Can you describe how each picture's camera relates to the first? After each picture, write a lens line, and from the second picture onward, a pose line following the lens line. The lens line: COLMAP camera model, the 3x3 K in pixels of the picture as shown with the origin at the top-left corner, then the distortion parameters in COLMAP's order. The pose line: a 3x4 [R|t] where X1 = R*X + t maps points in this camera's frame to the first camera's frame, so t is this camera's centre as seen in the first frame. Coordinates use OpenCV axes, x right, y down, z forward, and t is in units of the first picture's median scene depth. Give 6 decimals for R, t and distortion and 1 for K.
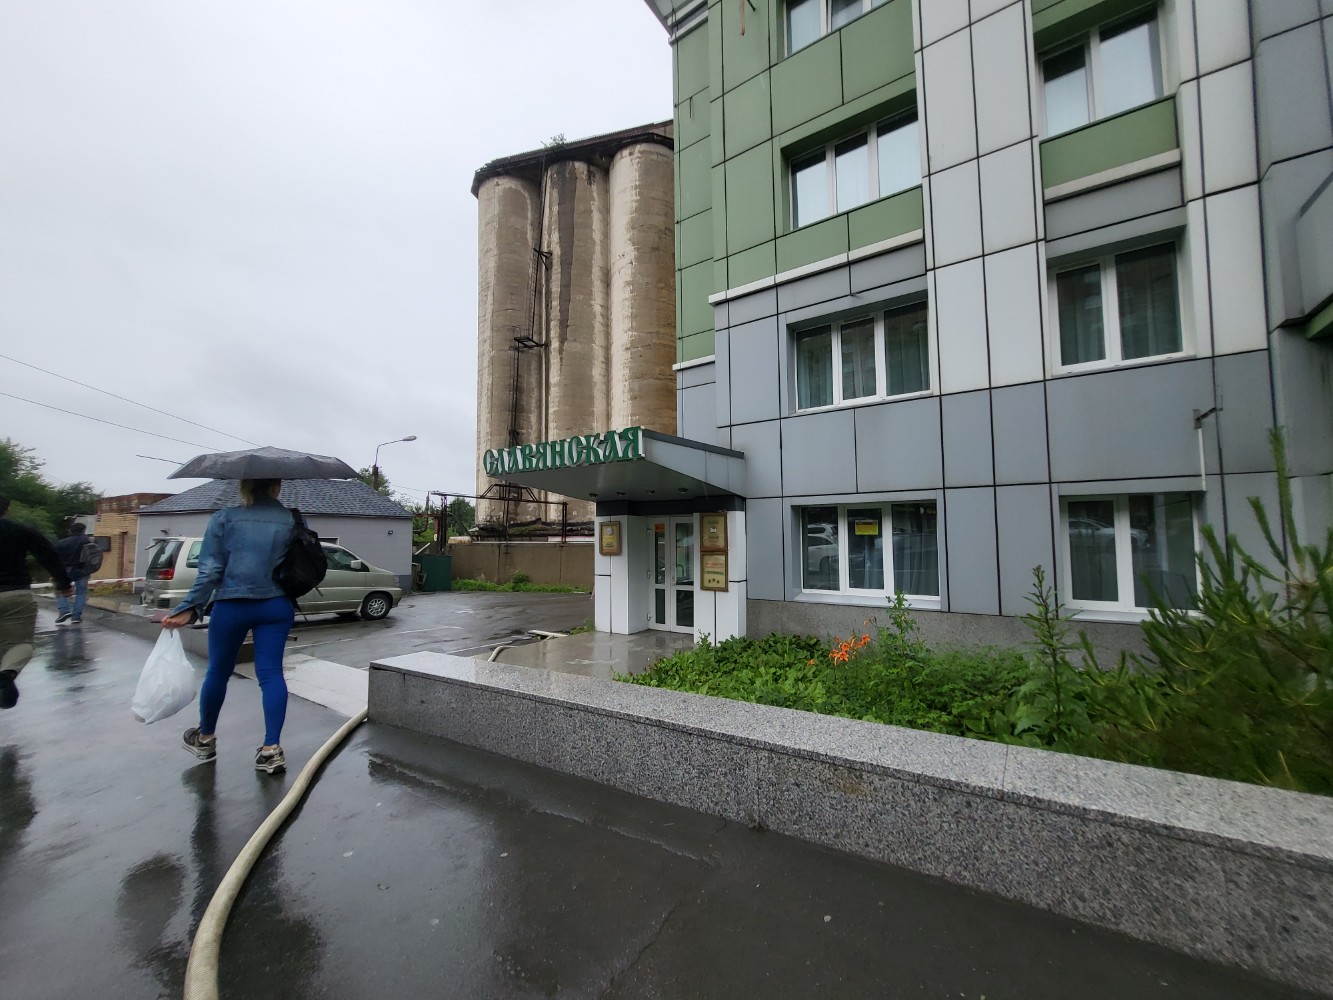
lens RADIAL K [[531.3, 0, 671.6], [0, 531.3, 512.1], [0, 0, 1]] dist [0.001425, 0.000046]
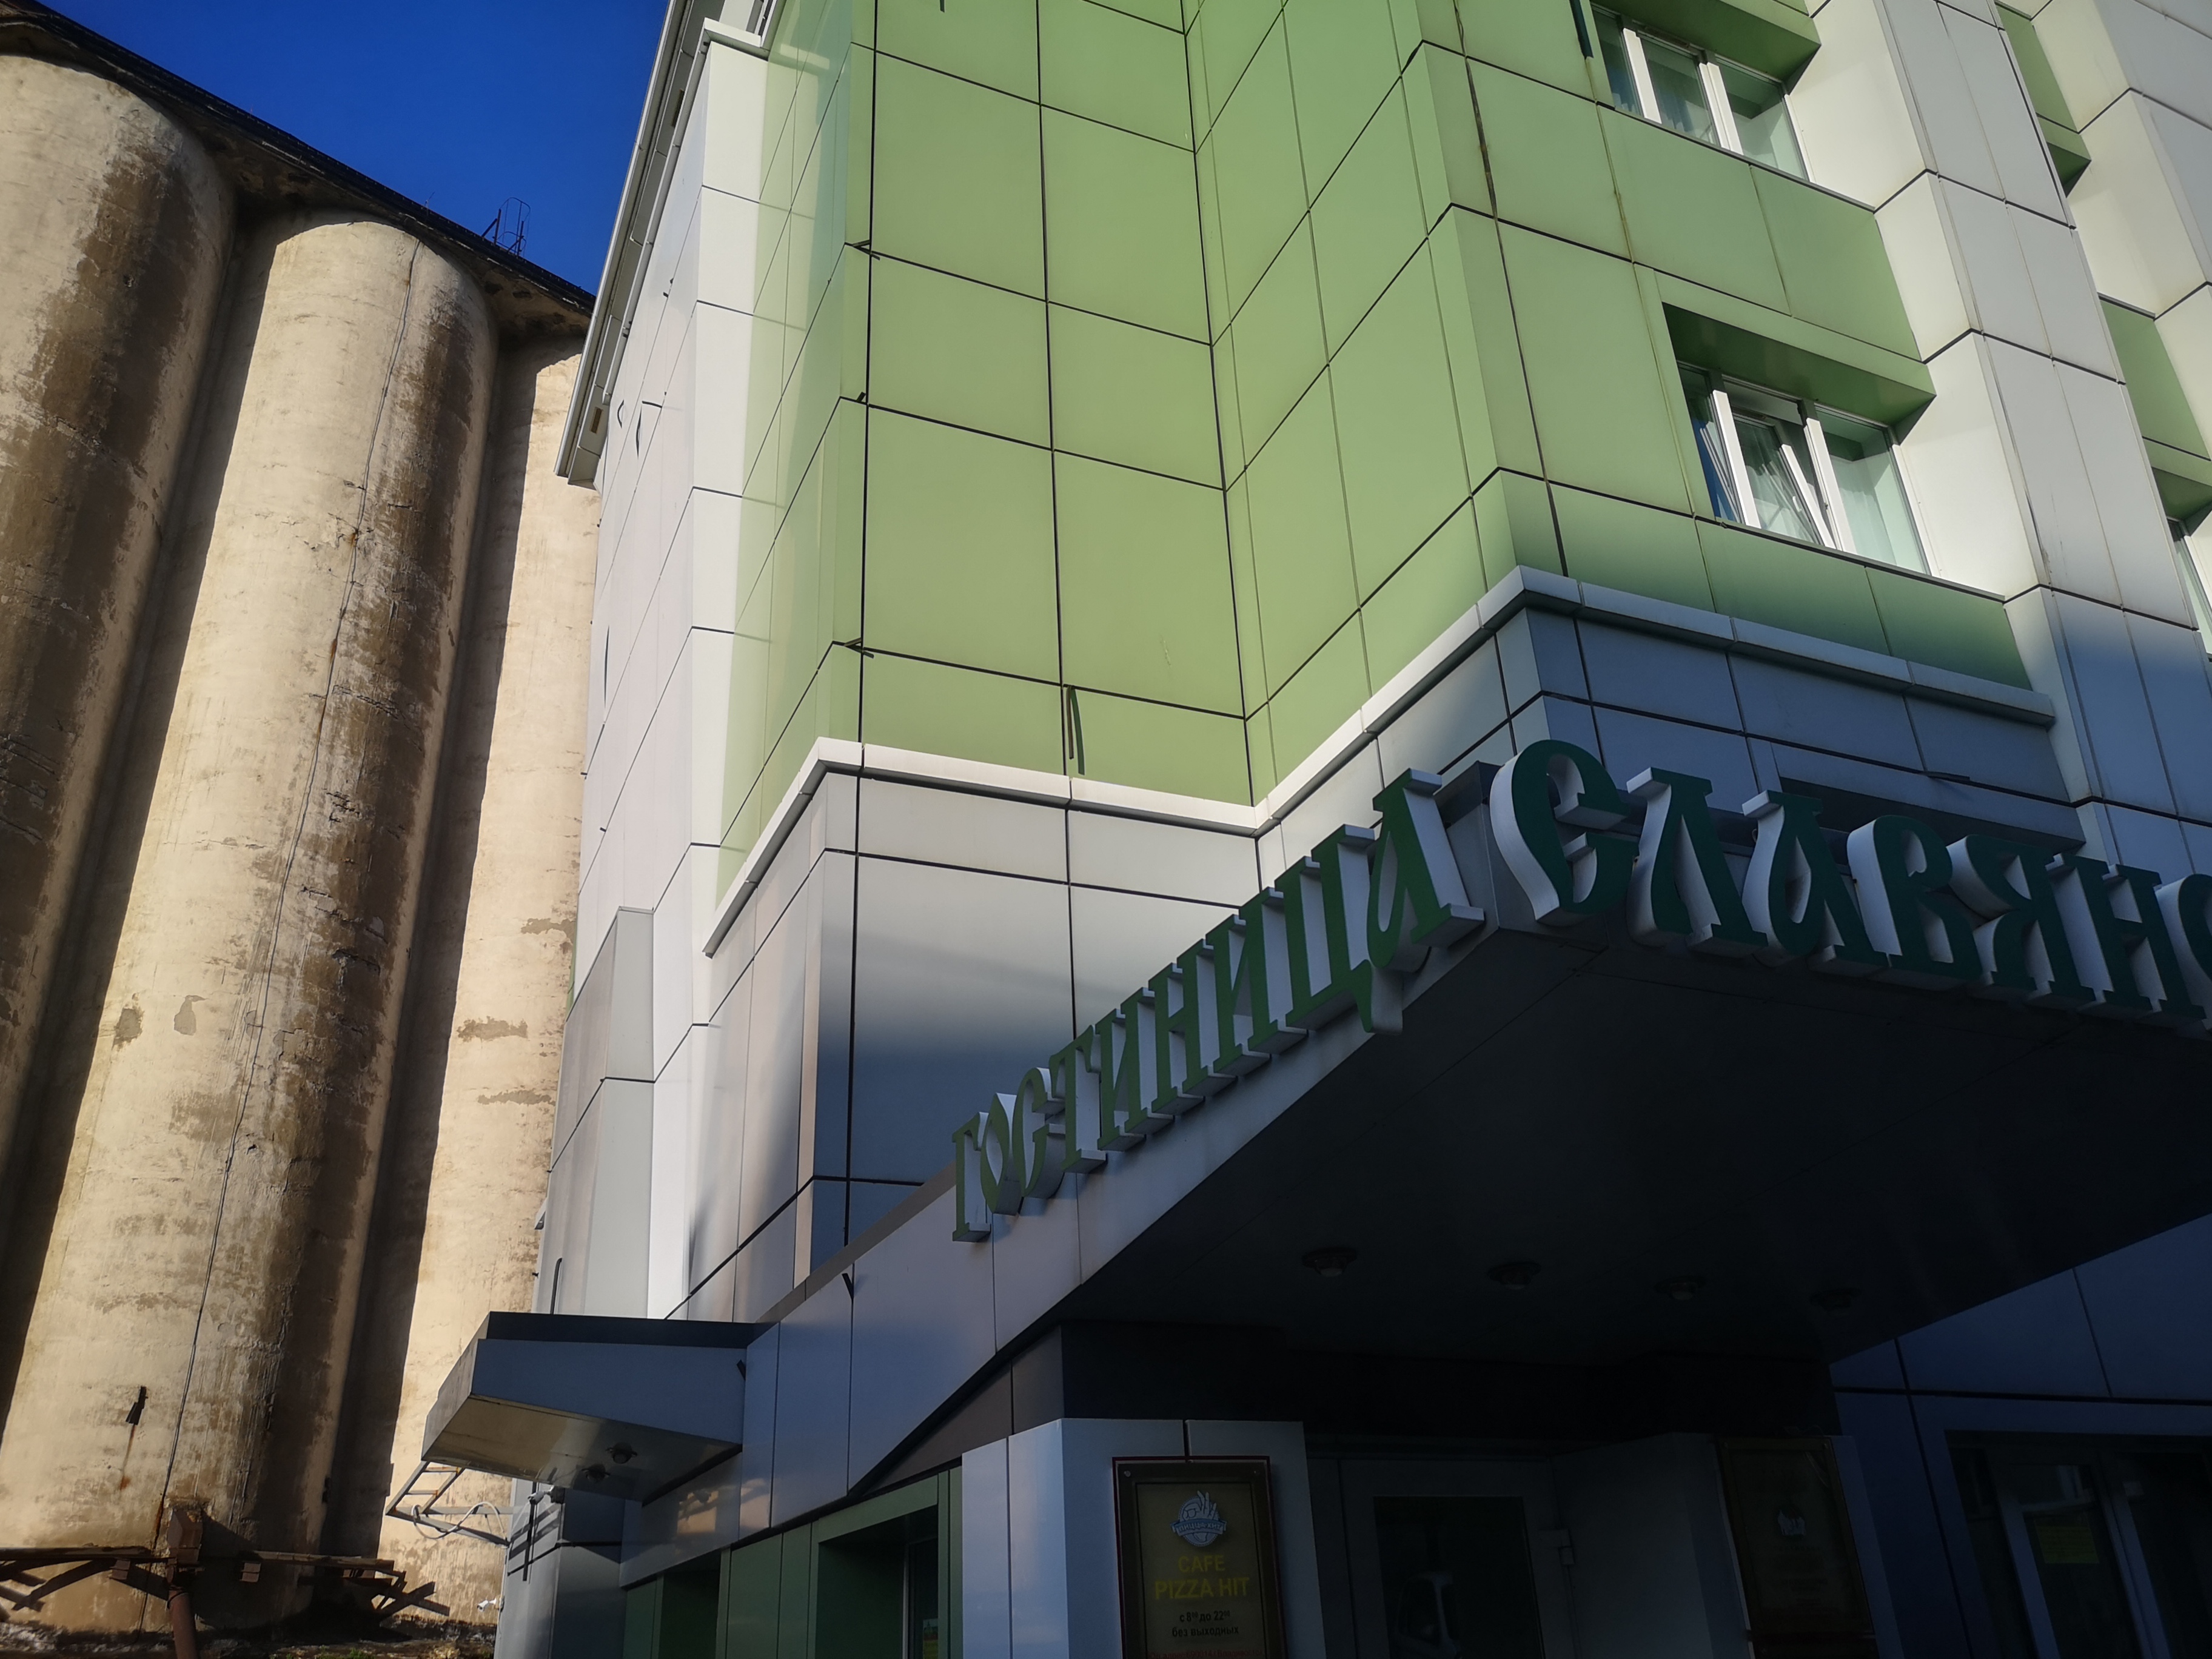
lens RADIAL K [[1708.3, 0, 1108.8], [0, 1708.3, 835.4], [0, 0, 1]] dist [0.049834, -0.034386]
pose [[0.497644, 0.366786, 0.786014, -0.689833], [-0.002855, 0.906880, -0.421379, 0.075059], [-0.867377, 0.207453, 0.452351, 0.884442]]
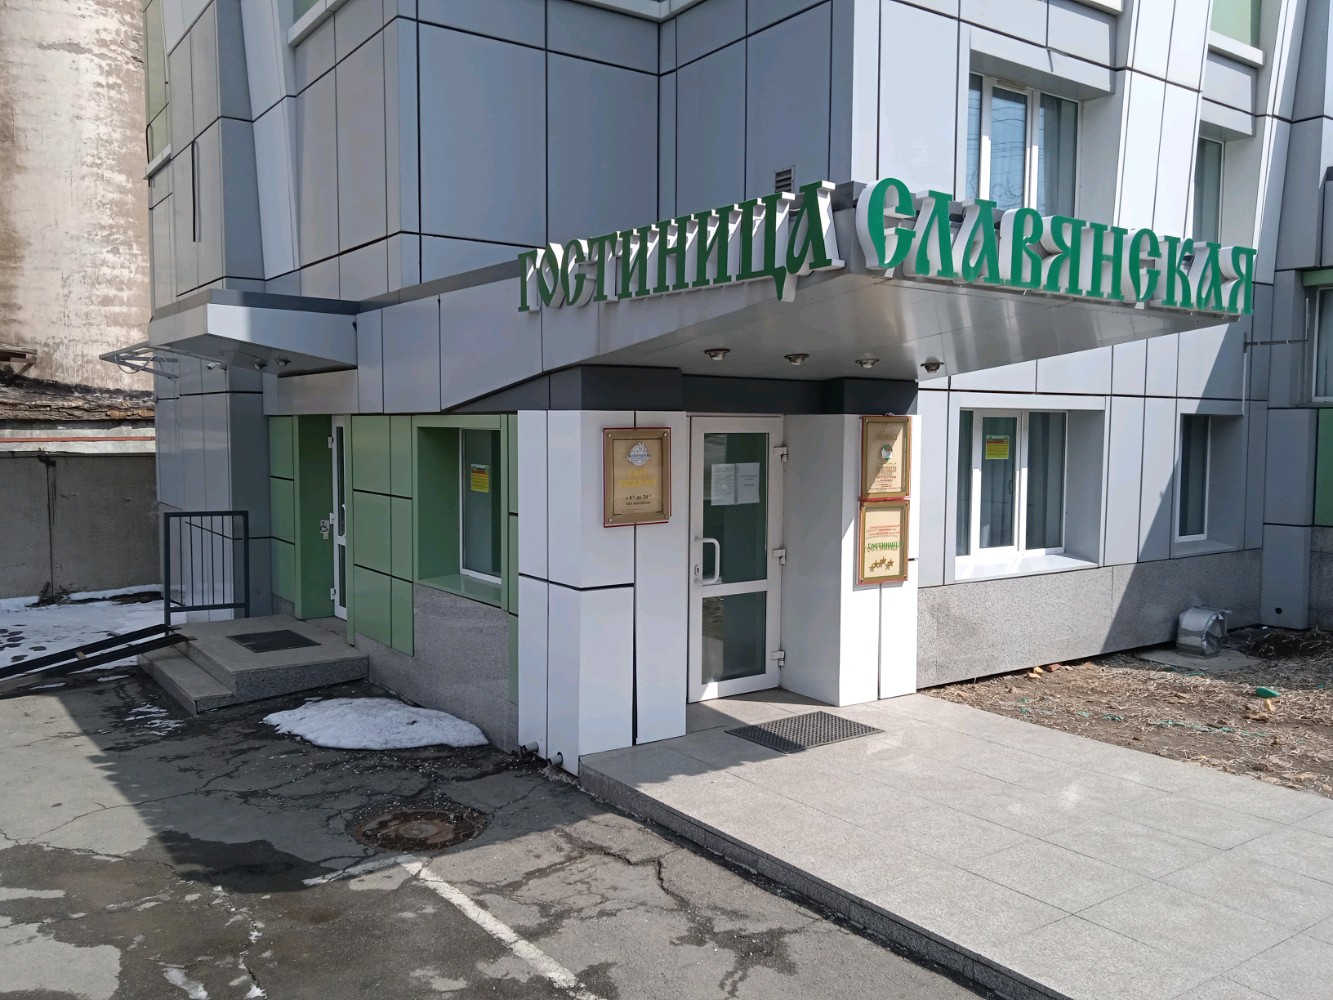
lens RADIAL K [[1098.7, 0, 667.3], [0, 1098.7, 505.9], [0, 0, 1]] dist [0.004867, 0.013264]
pose [[0.322819, -0.066542, 0.944119, -0.891461], [-0.056731, 0.994371, 0.089481, 0.004645], [-0.944759, -0.082447, 0.317227, 0.888956]]
